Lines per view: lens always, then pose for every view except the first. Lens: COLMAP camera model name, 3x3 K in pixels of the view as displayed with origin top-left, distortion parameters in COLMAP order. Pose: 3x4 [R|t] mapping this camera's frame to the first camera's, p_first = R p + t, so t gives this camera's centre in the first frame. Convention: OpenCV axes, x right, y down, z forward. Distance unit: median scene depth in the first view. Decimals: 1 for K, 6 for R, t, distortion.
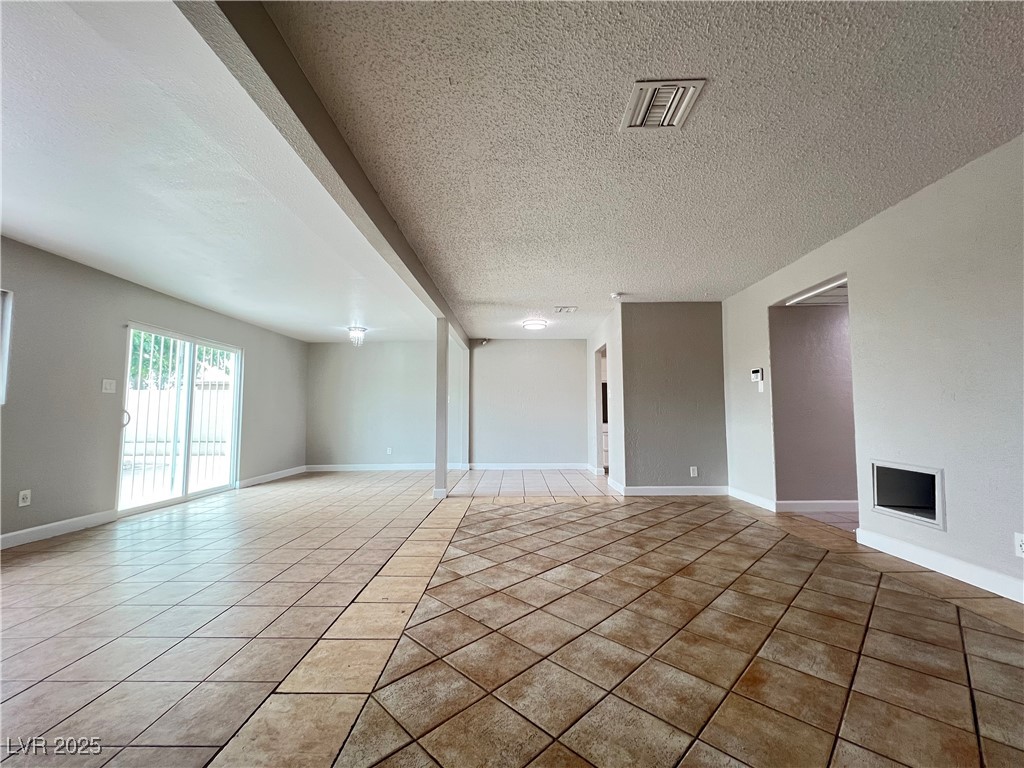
lens RADIAL K [[410.5, 0, 515.2], [0, 410.5, 385.4], [0, 0, 1]] dist [-0.006830, 0.001666]
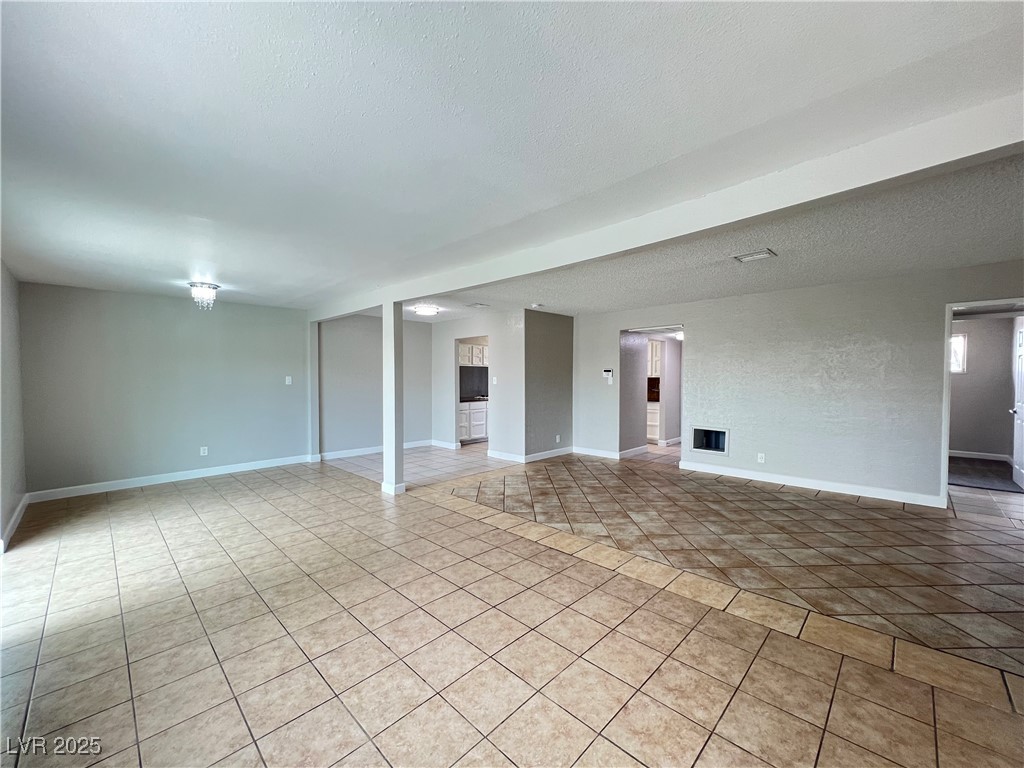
lens RADIAL K [[410.5, 0, 514.2], [0, 410.5, 386.3], [0, 0, 1]] dist [-0.006830, 0.001666]
pose [[0.694960, -0.011147, 0.718962, -1.250795], [-0.056362, 0.995959, 0.069922, -0.105586], [-0.716836, -0.089115, 0.691524, 0.300874]]
